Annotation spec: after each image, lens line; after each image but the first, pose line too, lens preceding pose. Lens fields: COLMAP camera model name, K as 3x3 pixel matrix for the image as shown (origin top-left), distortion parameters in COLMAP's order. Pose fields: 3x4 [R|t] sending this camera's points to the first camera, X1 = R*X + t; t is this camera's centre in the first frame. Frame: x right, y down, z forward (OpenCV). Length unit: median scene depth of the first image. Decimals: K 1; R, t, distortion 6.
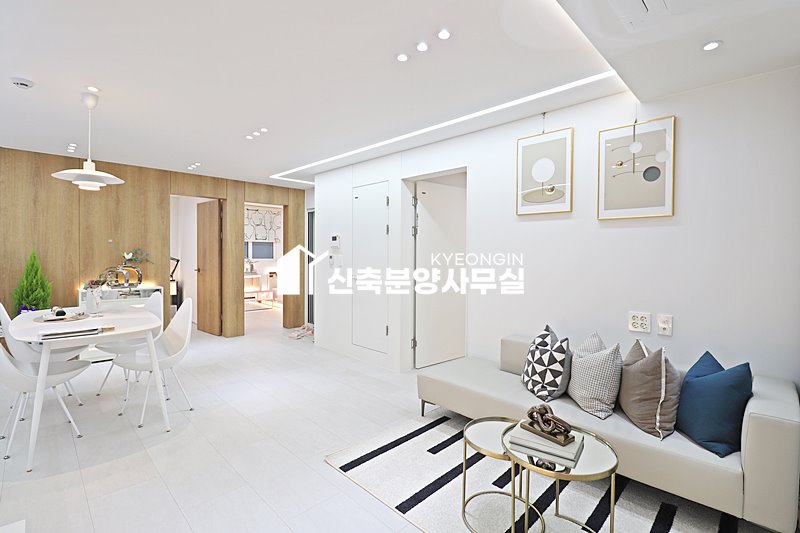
lens RADIAL K [[369.1, 0, 397.5], [0, 369.1, 260.3], [0, 0, 1]] dist [-0.008954, -0.009352]
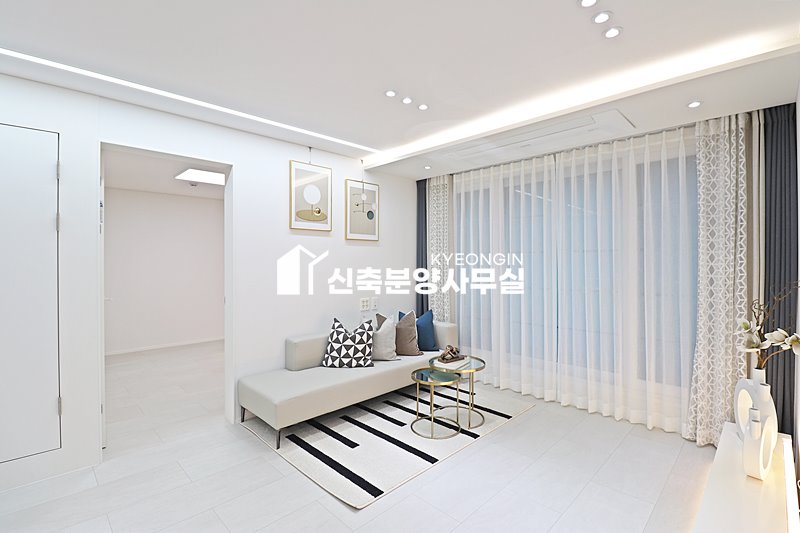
lens RADIAL K [[369.1, 0, 399.3], [0, 369.1, 261.0], [0, 0, 1]] dist [-0.008954, -0.009352]
pose [[0.000719, -0.006216, 0.999980, -0.541692], [0.022215, 0.999734, 0.006199, -0.017081], [-0.999753, 0.022210, 0.000857, 0.466936]]
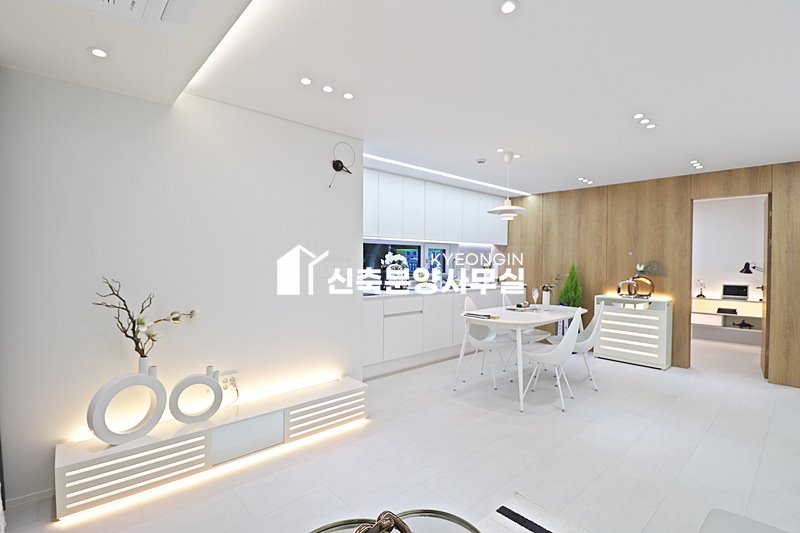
lens RADIAL K [[369.1, 0, 401.9], [0, 369.1, 265.3], [0, 0, 1]] dist [-0.008954, -0.009352]
pose [[-0.050760, 0.006608, -0.998689, 0.367540], [-0.027529, 0.999589, 0.008013, -0.009367], [0.998331, 0.027900, -0.050557, 0.396674]]
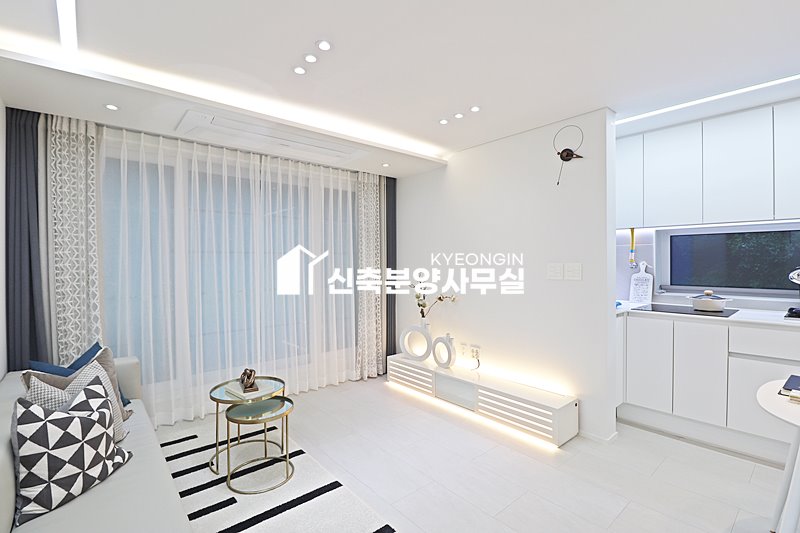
lens RADIAL K [[369.1, 0, 401.5], [0, 369.1, 263.8], [0, 0, 1]] dist [-0.008954, -0.009352]
pose [[-0.997323, -0.004317, 0.072991, -0.114723], [-0.002497, 0.999684, 0.025000, -0.021149], [-0.073076, 0.024751, -0.997019, 0.898699]]
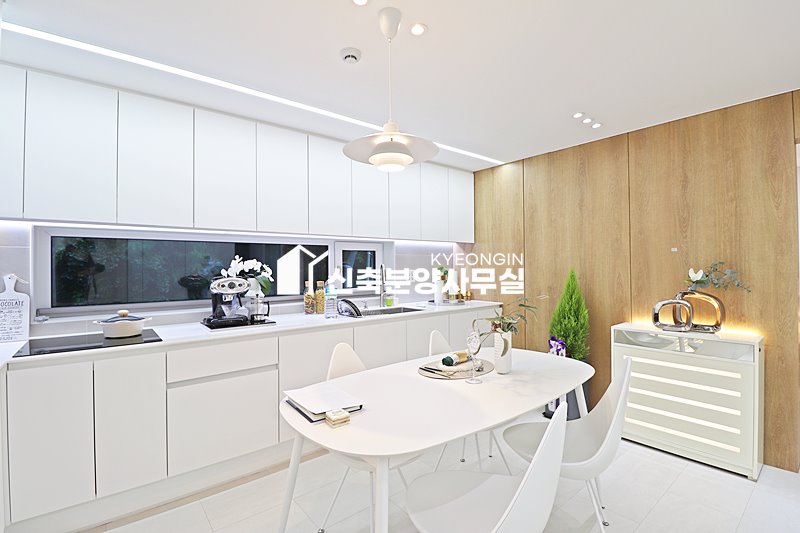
lens RADIAL K [[369.1, 0, 398.3], [0, 369.1, 265.1], [0, 0, 1]] dist [-0.008954, -0.009352]
pose [[-0.095996, -0.012865, -0.995299, -0.144750], [-0.008504, 0.999891, -0.012105, -0.017966], [0.995345, 0.007302, -0.096095, 0.638356]]
